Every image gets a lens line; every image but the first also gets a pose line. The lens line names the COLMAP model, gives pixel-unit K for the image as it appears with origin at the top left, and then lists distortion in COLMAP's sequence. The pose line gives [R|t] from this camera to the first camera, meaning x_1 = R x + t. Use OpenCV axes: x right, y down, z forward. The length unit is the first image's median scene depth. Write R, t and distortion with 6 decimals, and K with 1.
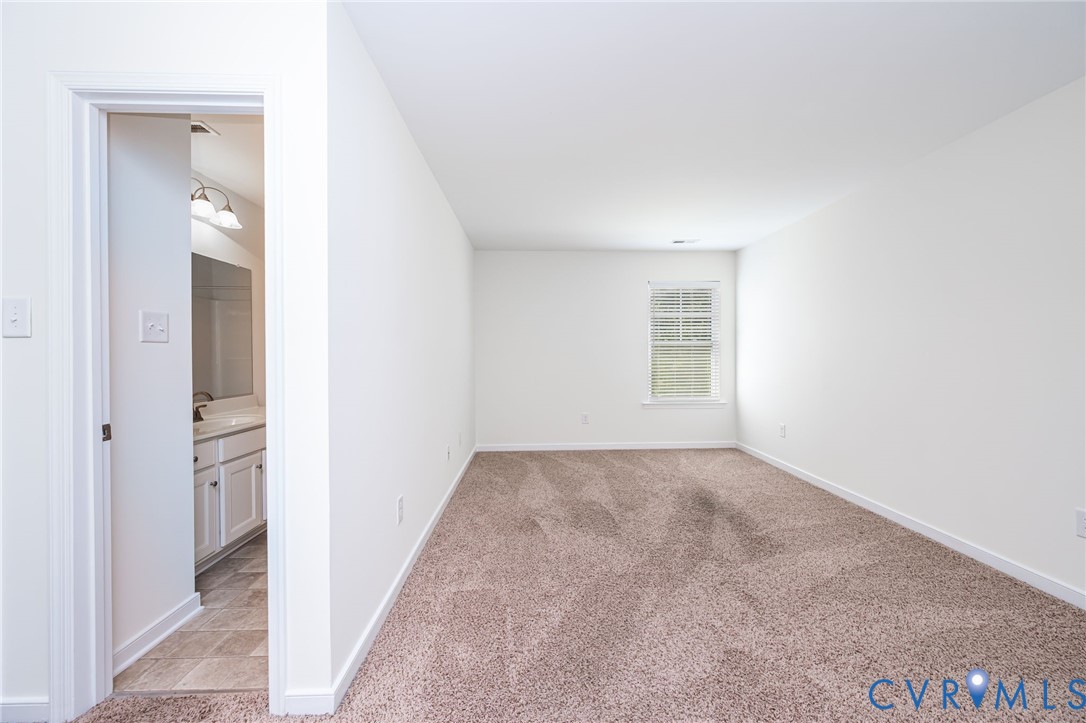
lens RADIAL K [[429.2, 0, 540.8], [0, 429.2, 357.3], [0, 0, 1]] dist [-0.018282, -0.000251]
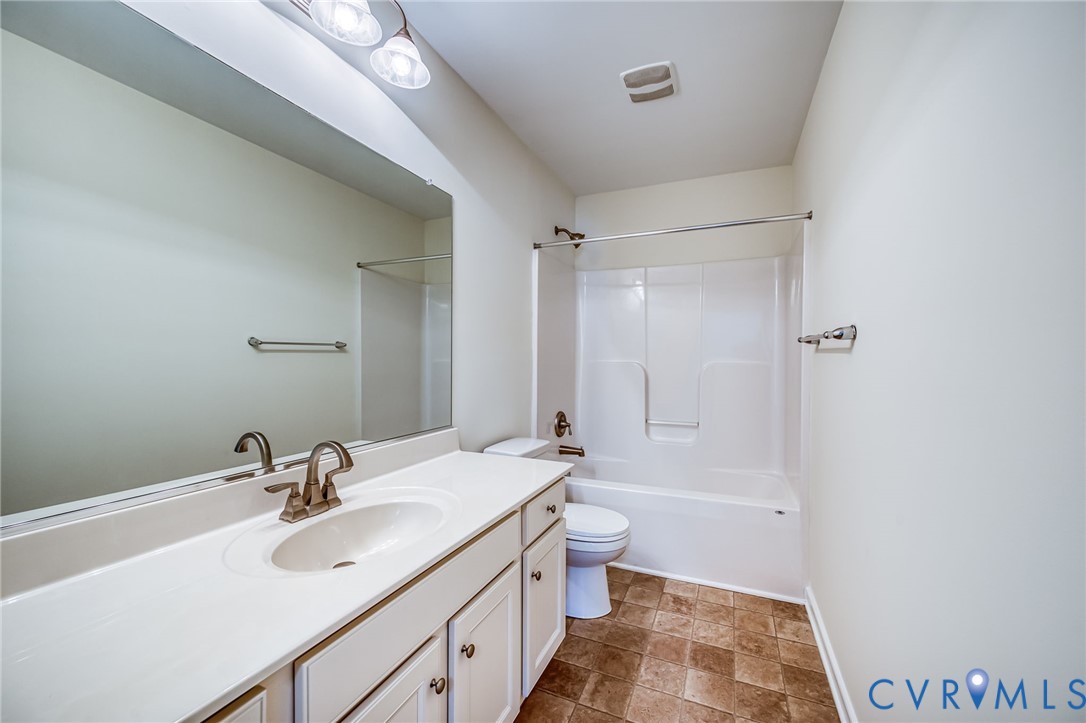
lens RADIAL K [[429.2, 0, 539.8], [0, 429.2, 356.8], [0, 0, 1]] dist [-0.018282, -0.000251]
pose [[0.906259, 0.006955, -0.422666, -0.401554], [-0.005440, 0.999974, 0.004791, 0.001809], [0.422689, -0.002043, 0.906273, 0.636733]]
